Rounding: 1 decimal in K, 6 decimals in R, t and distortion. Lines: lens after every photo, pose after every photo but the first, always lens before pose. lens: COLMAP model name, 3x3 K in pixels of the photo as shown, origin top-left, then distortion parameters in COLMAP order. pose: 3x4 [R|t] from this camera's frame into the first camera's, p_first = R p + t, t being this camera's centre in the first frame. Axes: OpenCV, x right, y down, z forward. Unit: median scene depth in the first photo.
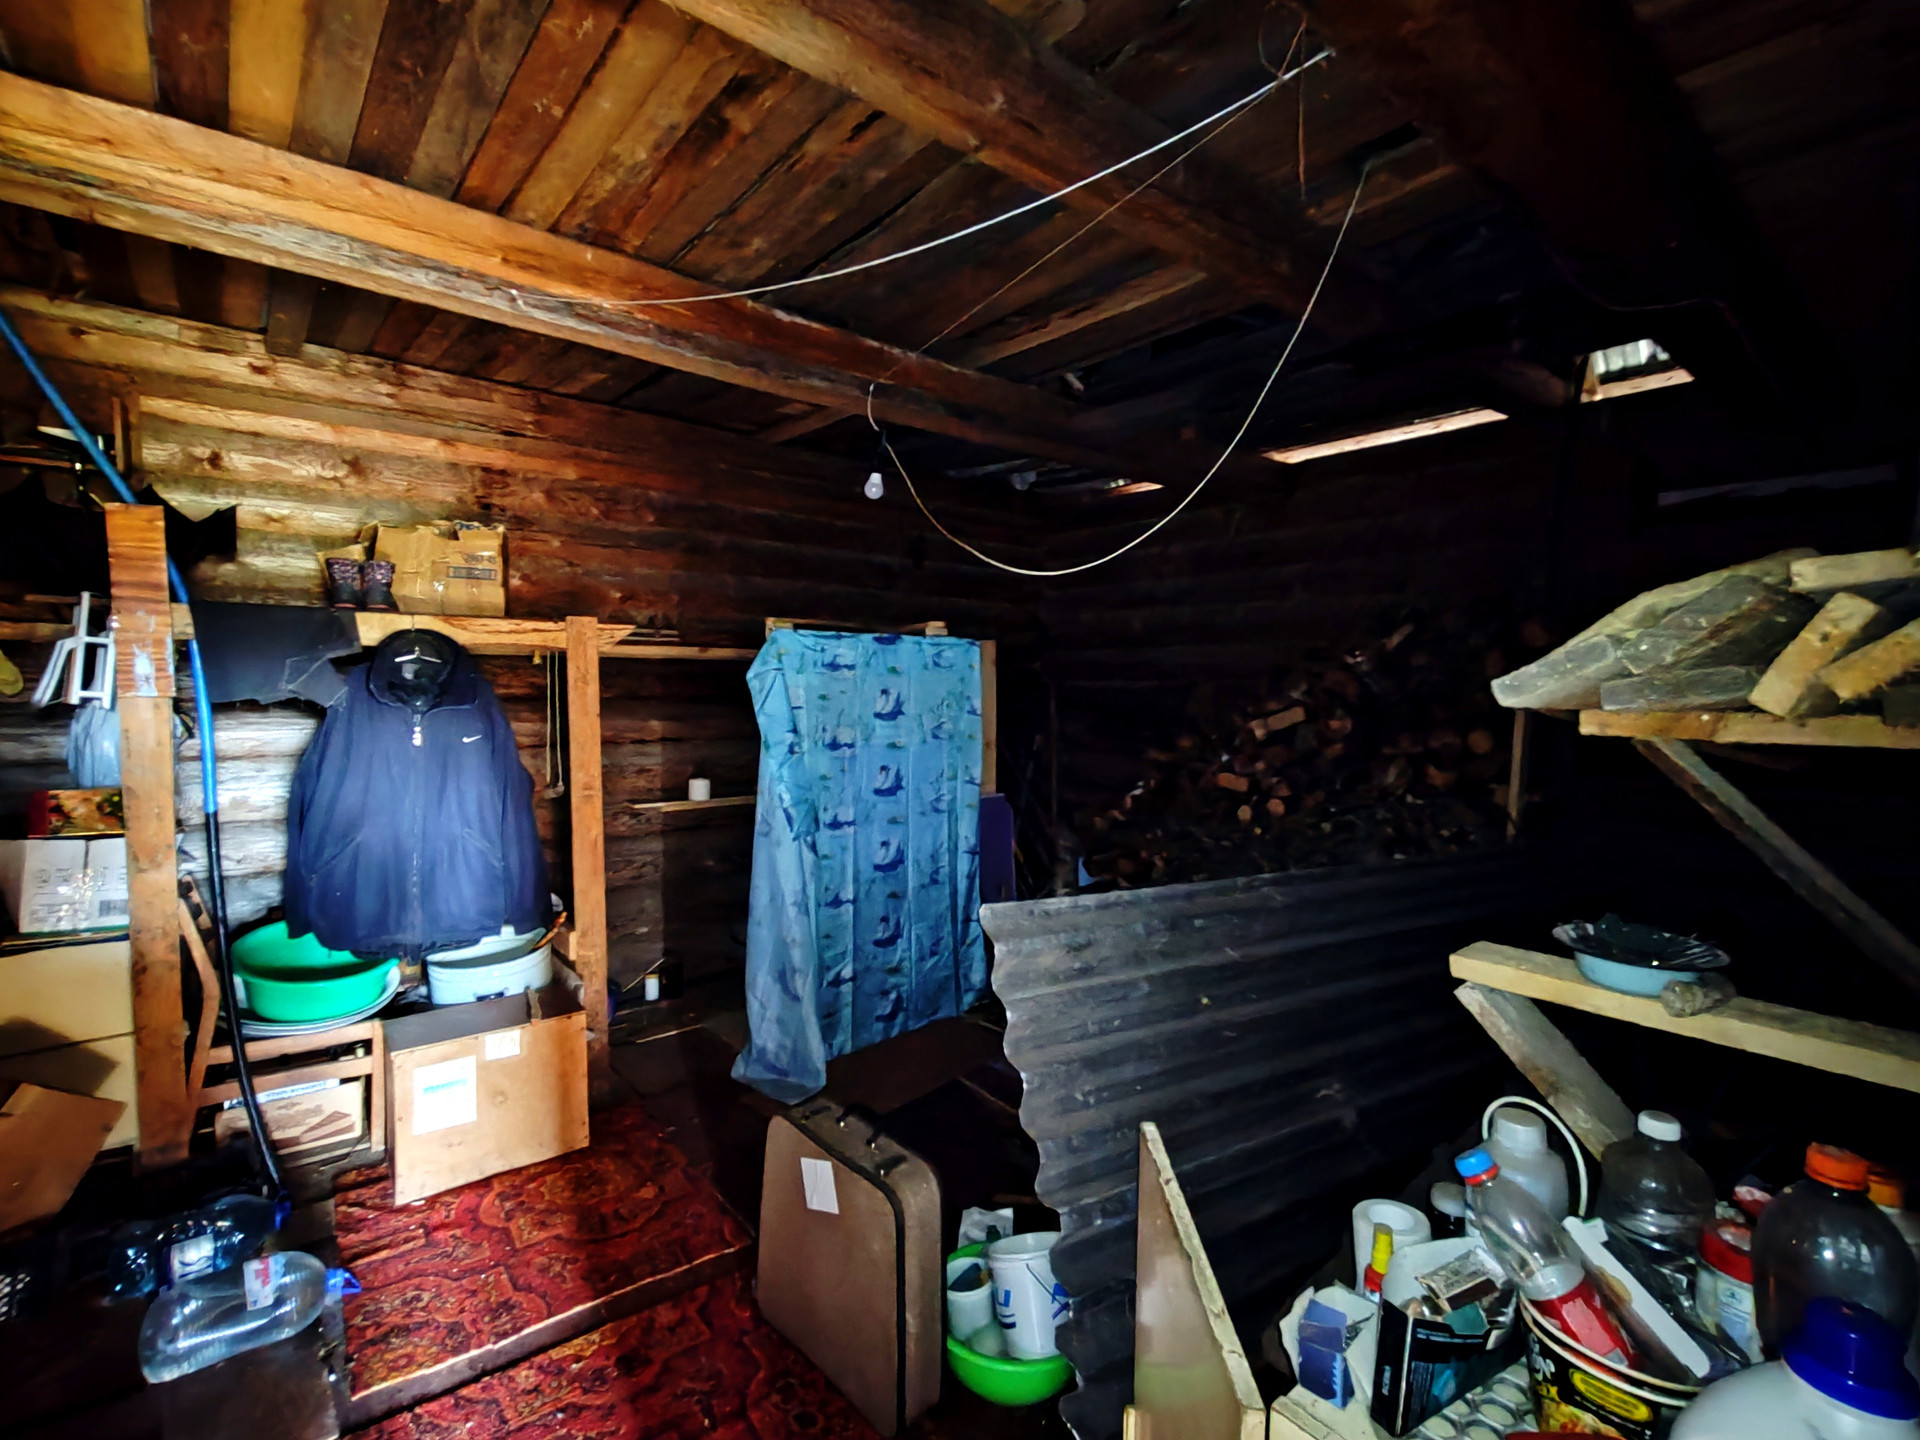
lens RADIAL K [[874.9, 0, 952.8], [0, 874.9, 717.0], [0, 0, 1]] dist [0.001079, 0.000648]
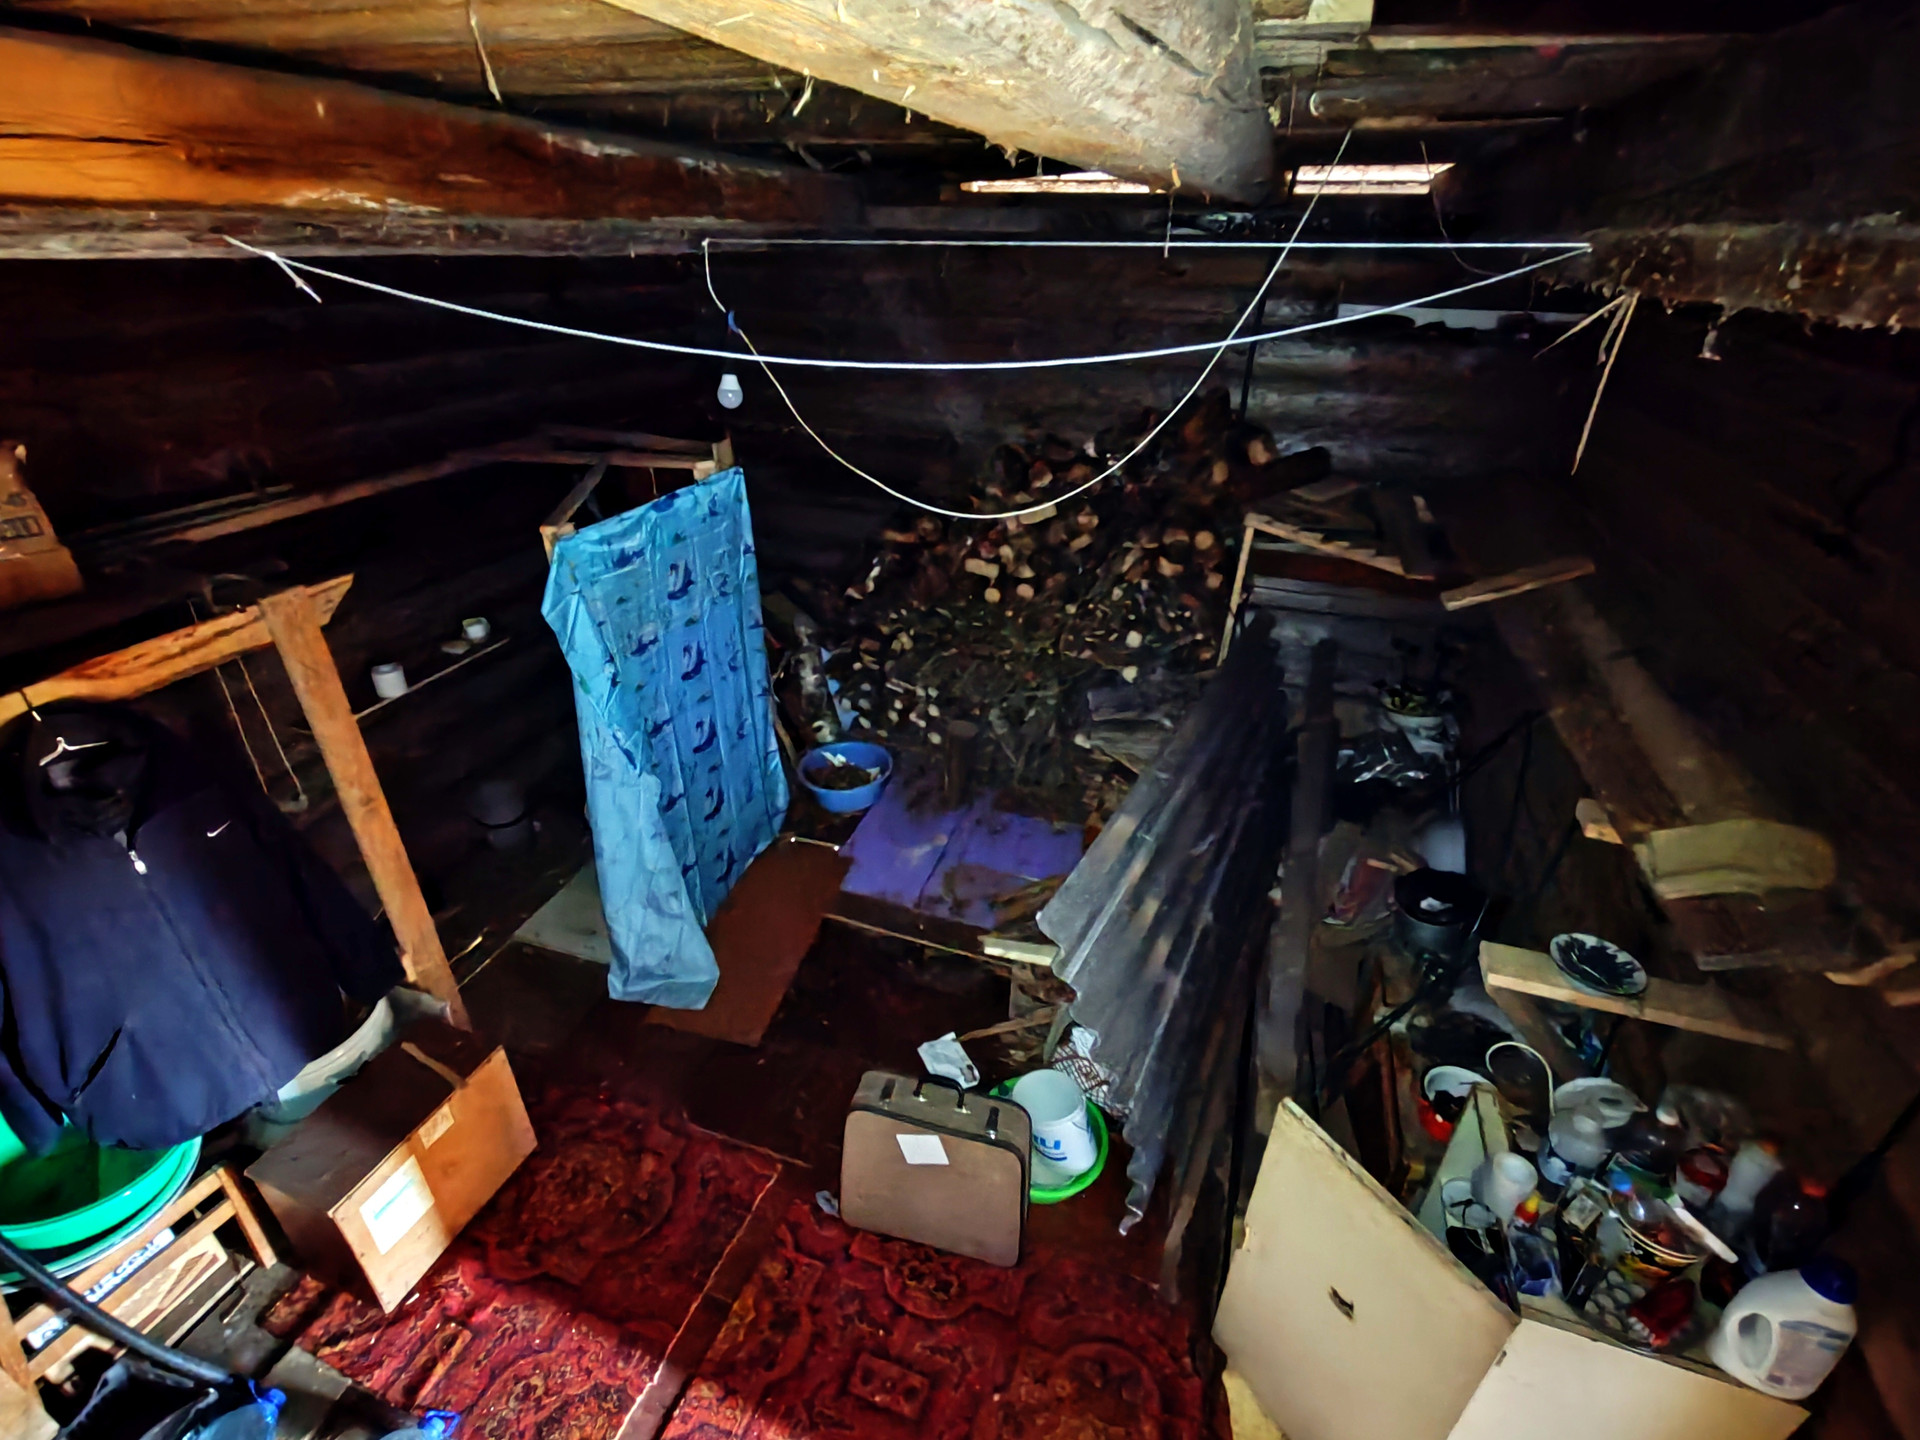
lens RADIAL K [[874.9, 0, 957.6], [0, 874.9, 724.6], [0, 0, 1]] dist [0.001079, 0.000648]
pose [[0.852501, -0.252363, 0.457772, -0.276443], [0.018319, 0.889626, 0.456323, -0.280195], [-0.522405, -0.380629, 0.763030, 0.158764]]
